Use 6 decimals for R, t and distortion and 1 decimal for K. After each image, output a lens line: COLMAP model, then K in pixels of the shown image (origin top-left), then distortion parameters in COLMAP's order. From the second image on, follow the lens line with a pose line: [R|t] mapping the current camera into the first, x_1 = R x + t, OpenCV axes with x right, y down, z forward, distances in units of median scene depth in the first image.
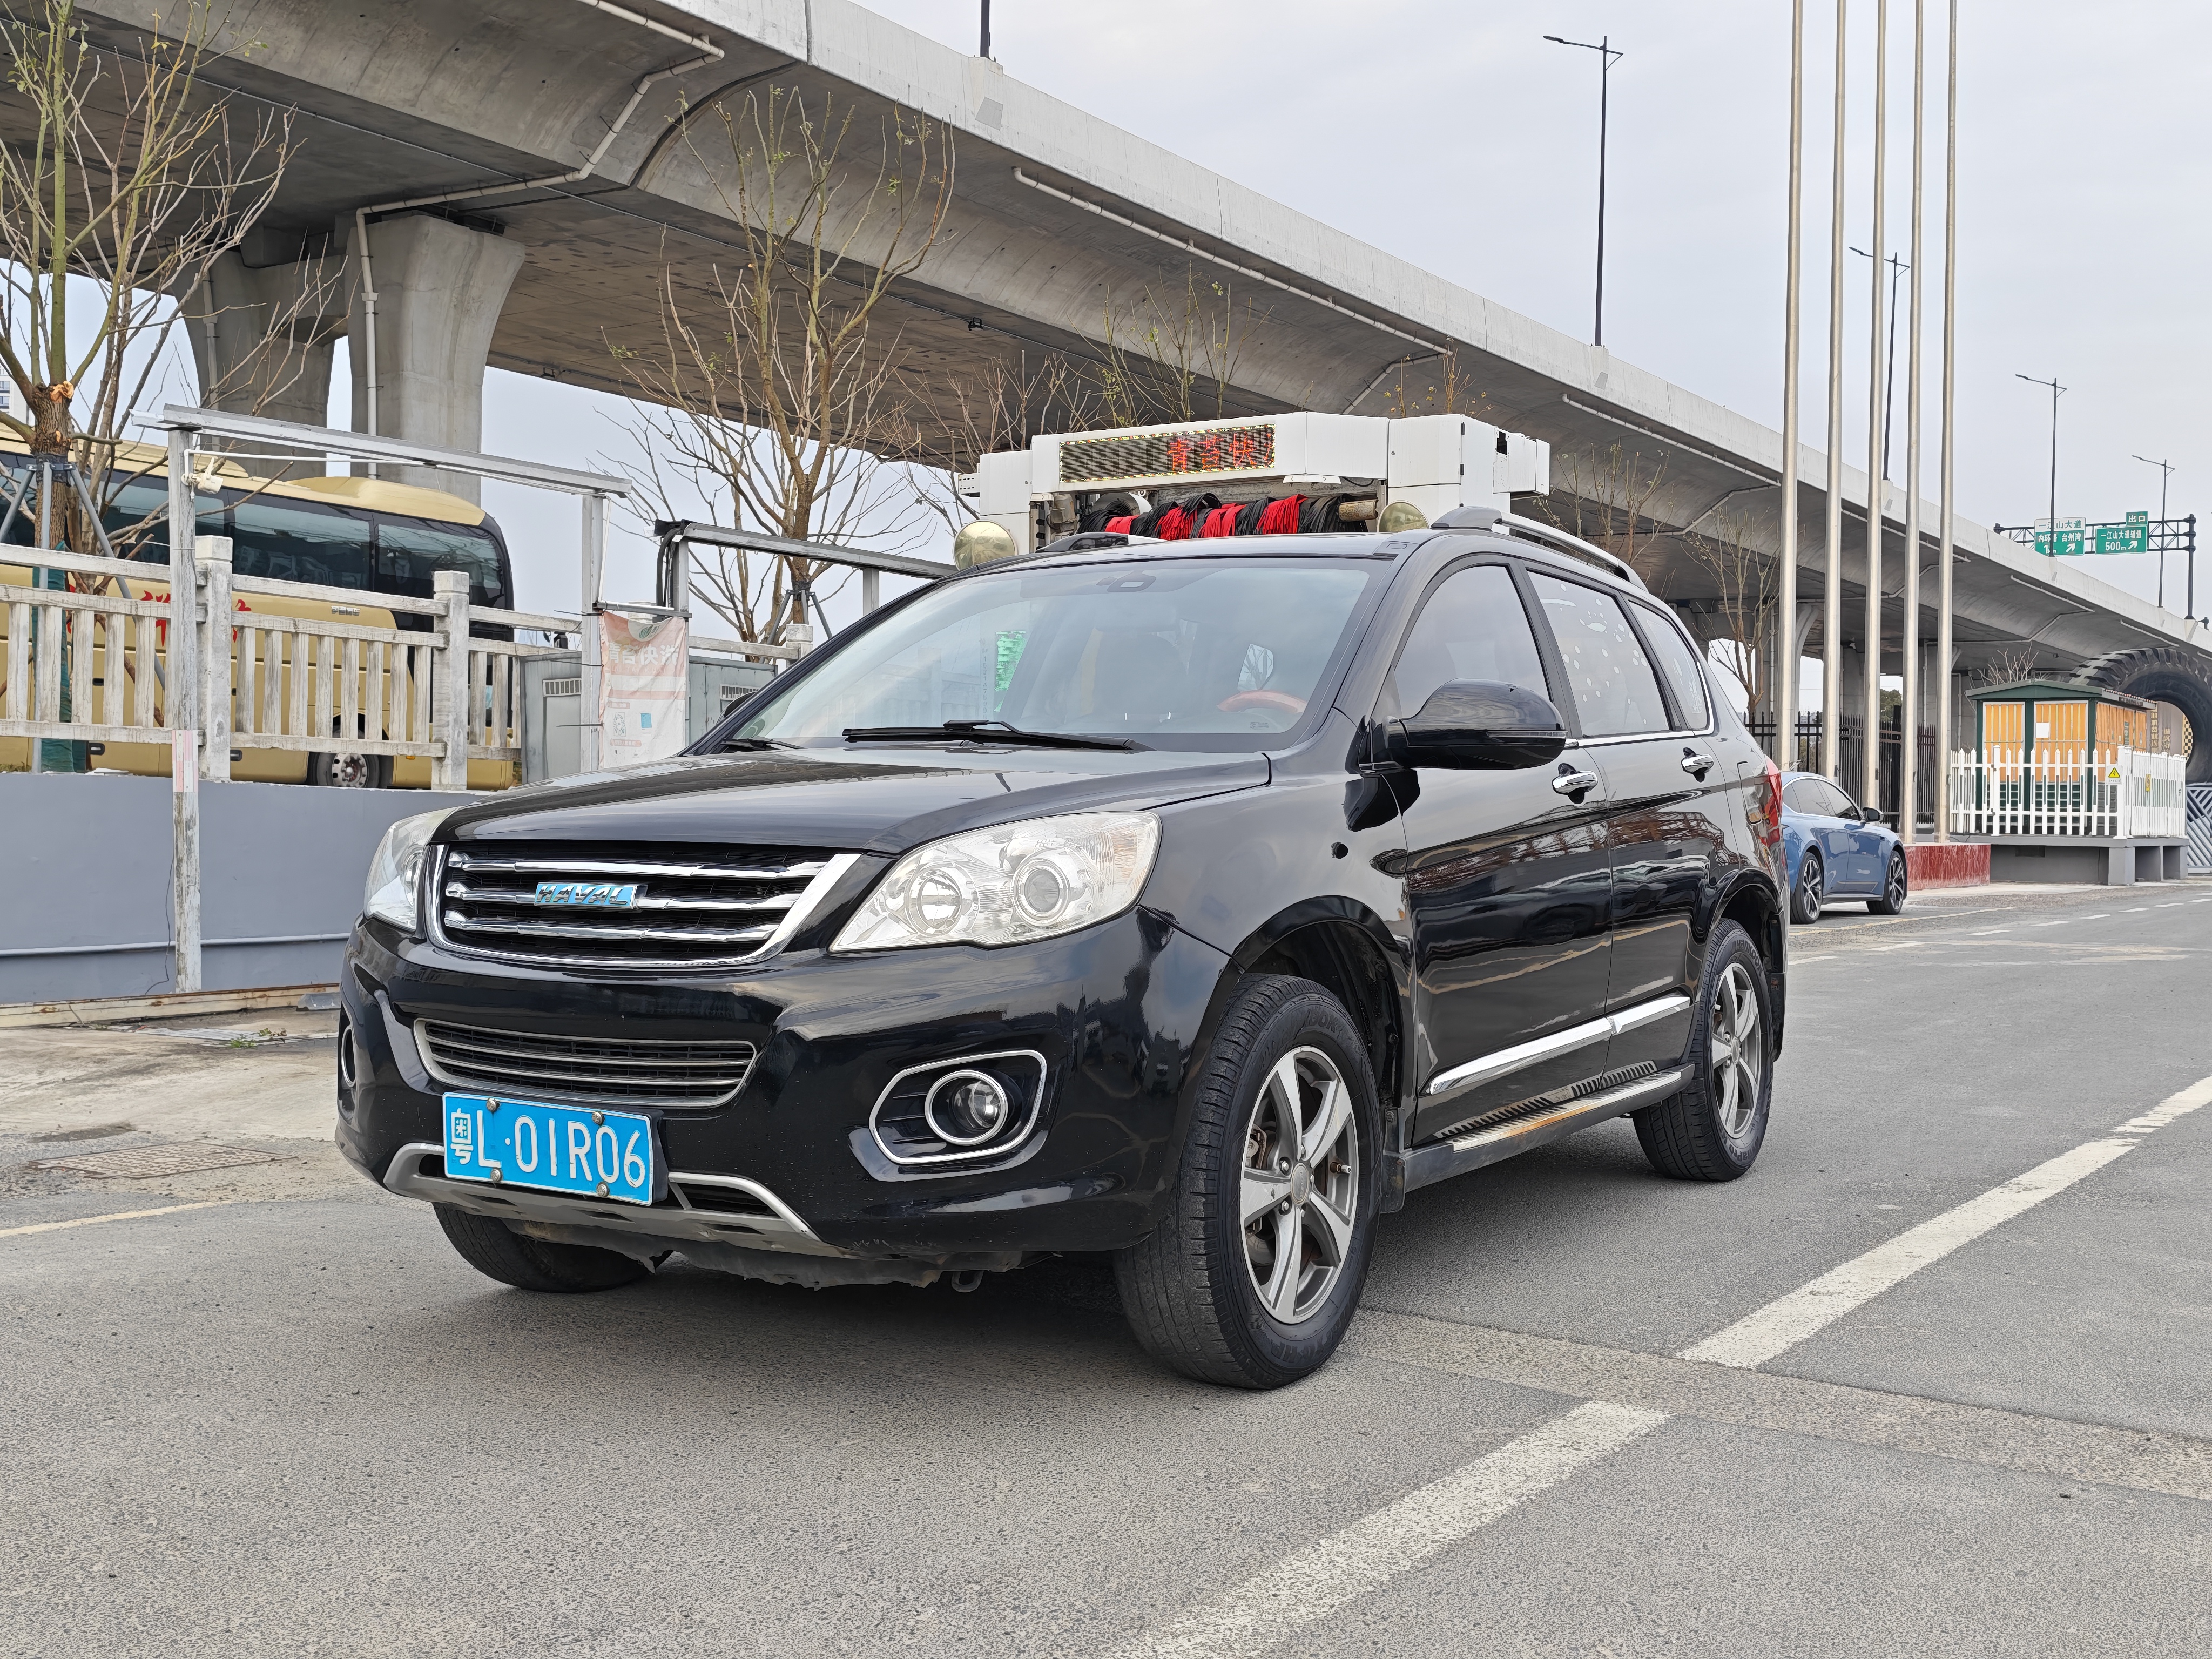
lens RADIAL K [[2444.8, 0, 1231.5], [0, 2444.8, 821.7], [0, 0, 1]] dist [0.370492, -1.960632]
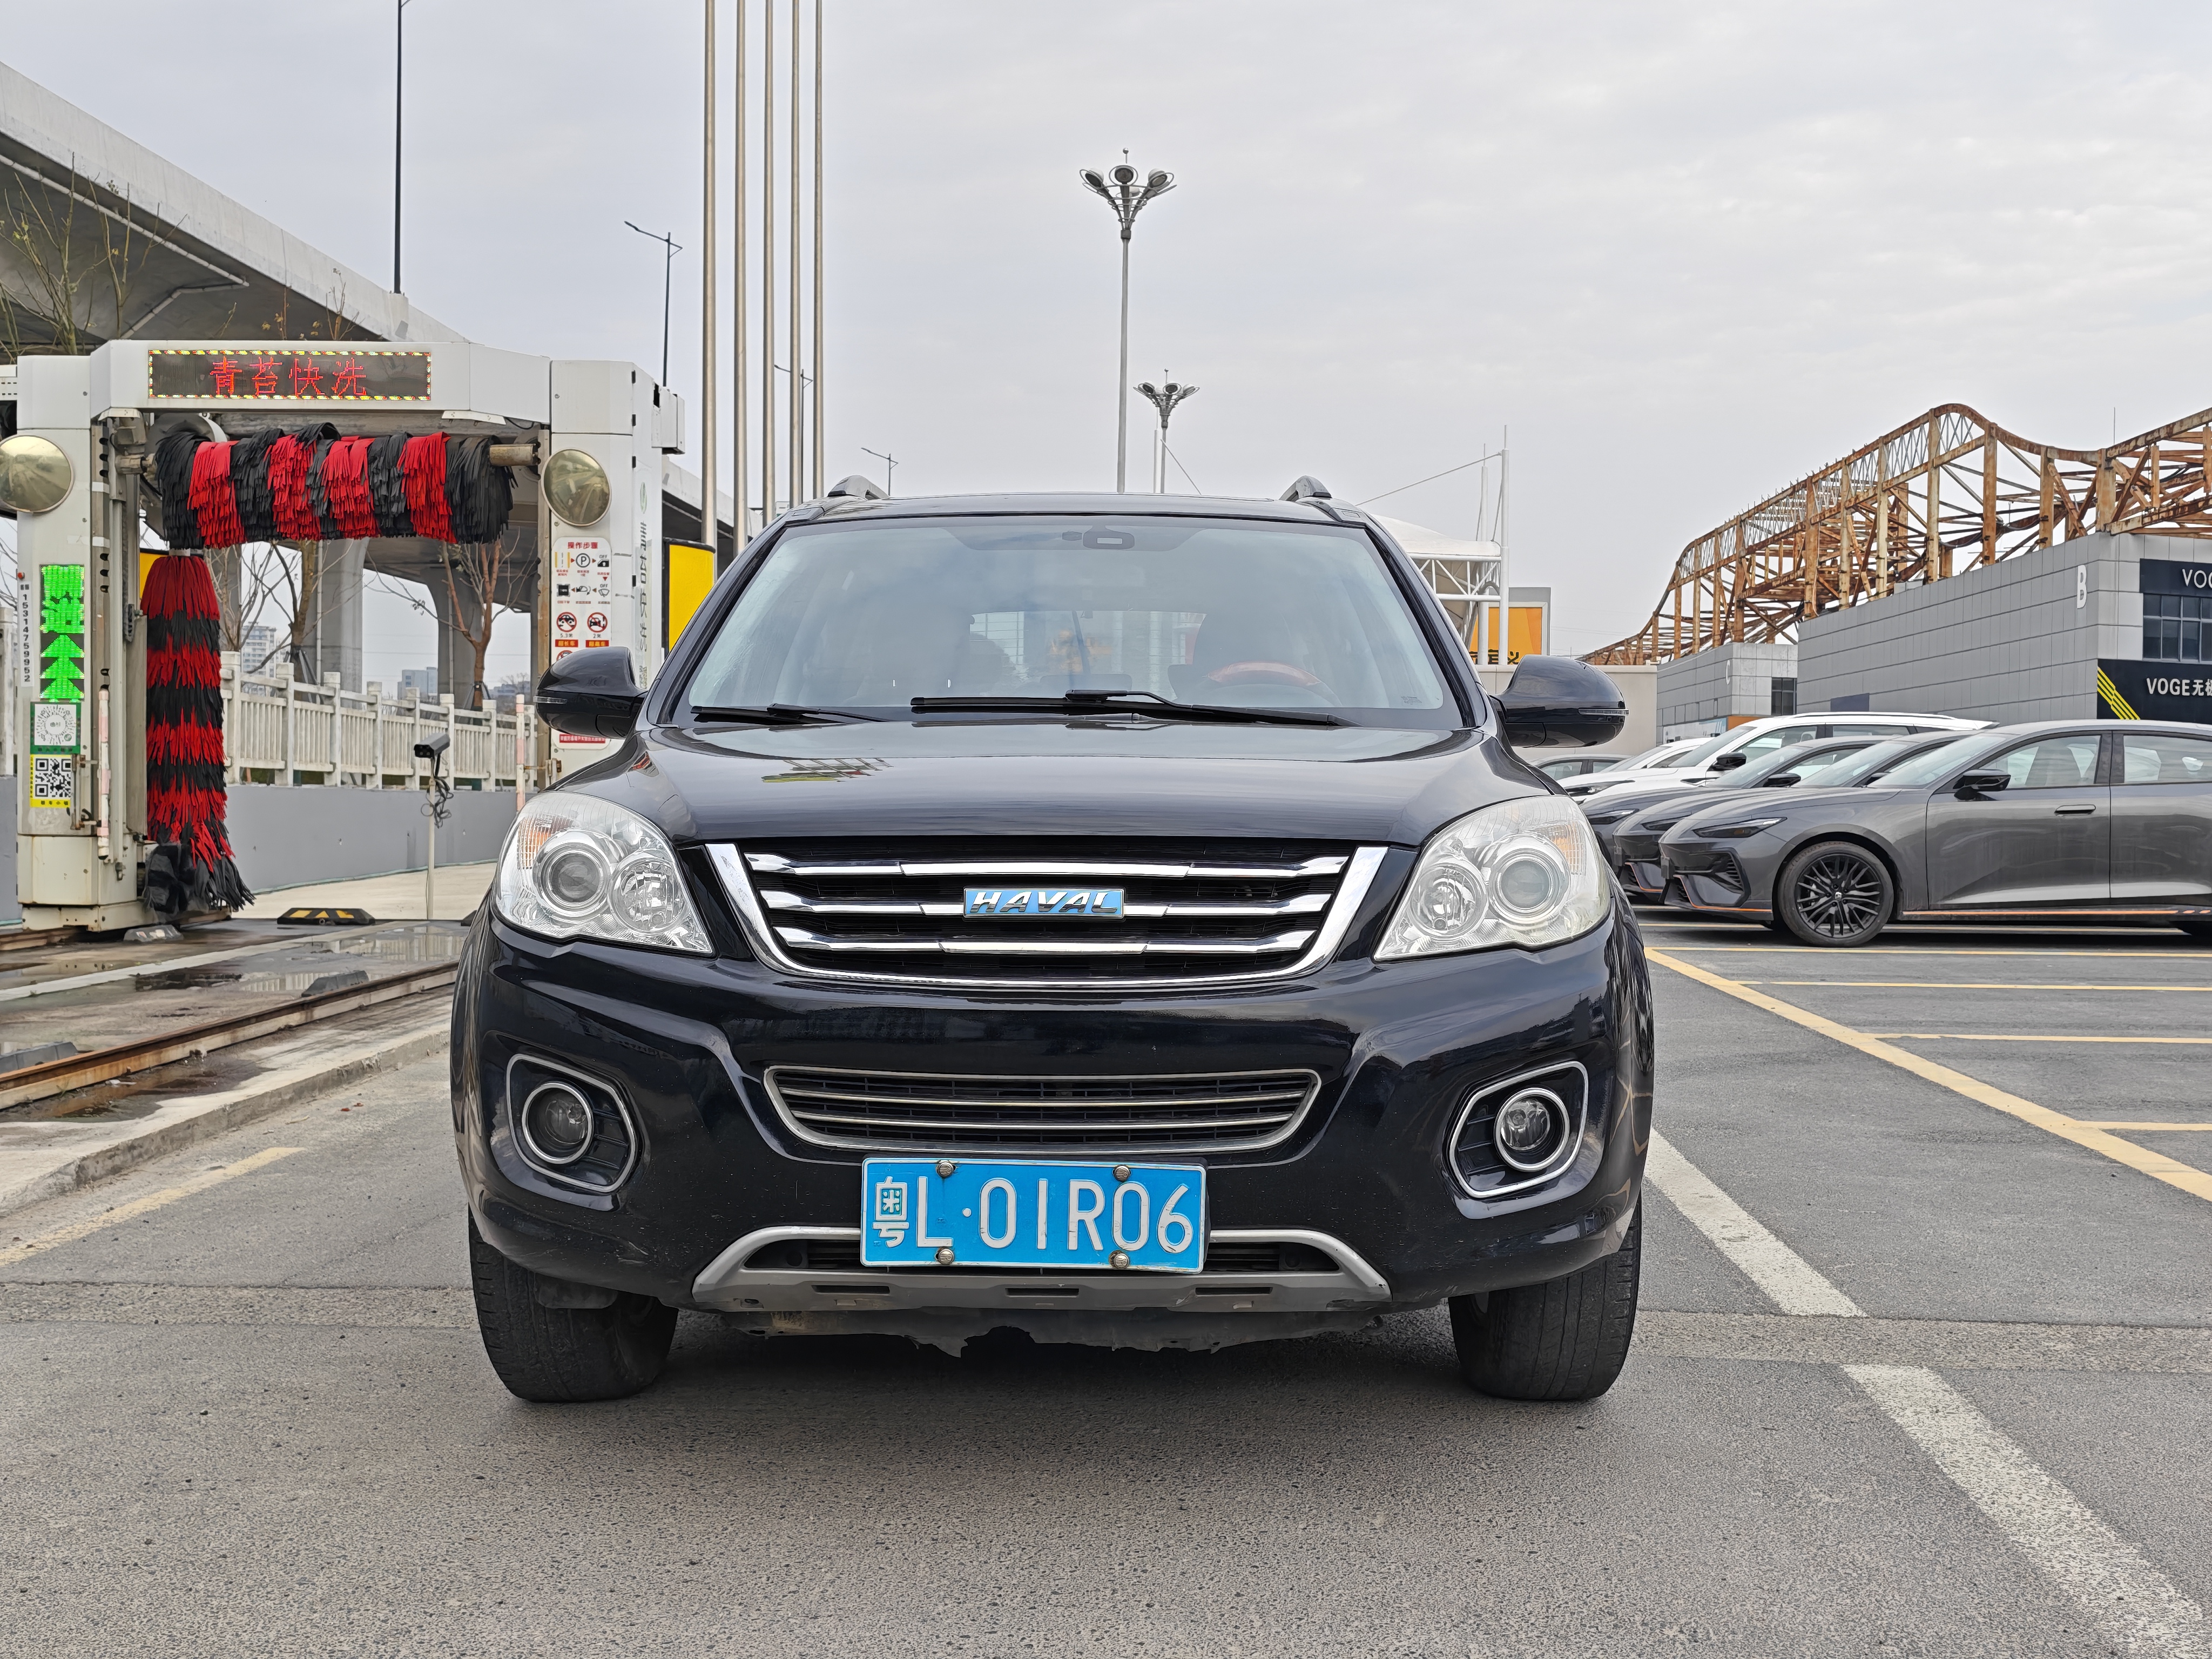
lens RADIAL K [[2395.8, 0, 1106.0], [0, 2395.8, 829.5], [0, 0, 1]] dist [0.108982, -0.206544]
pose [[0.861062, -0.013826, 0.508312, -0.637429], [0.004113, 0.999787, 0.020228, -0.010317], [-0.508483, -0.015327, 0.860935, 0.307989]]
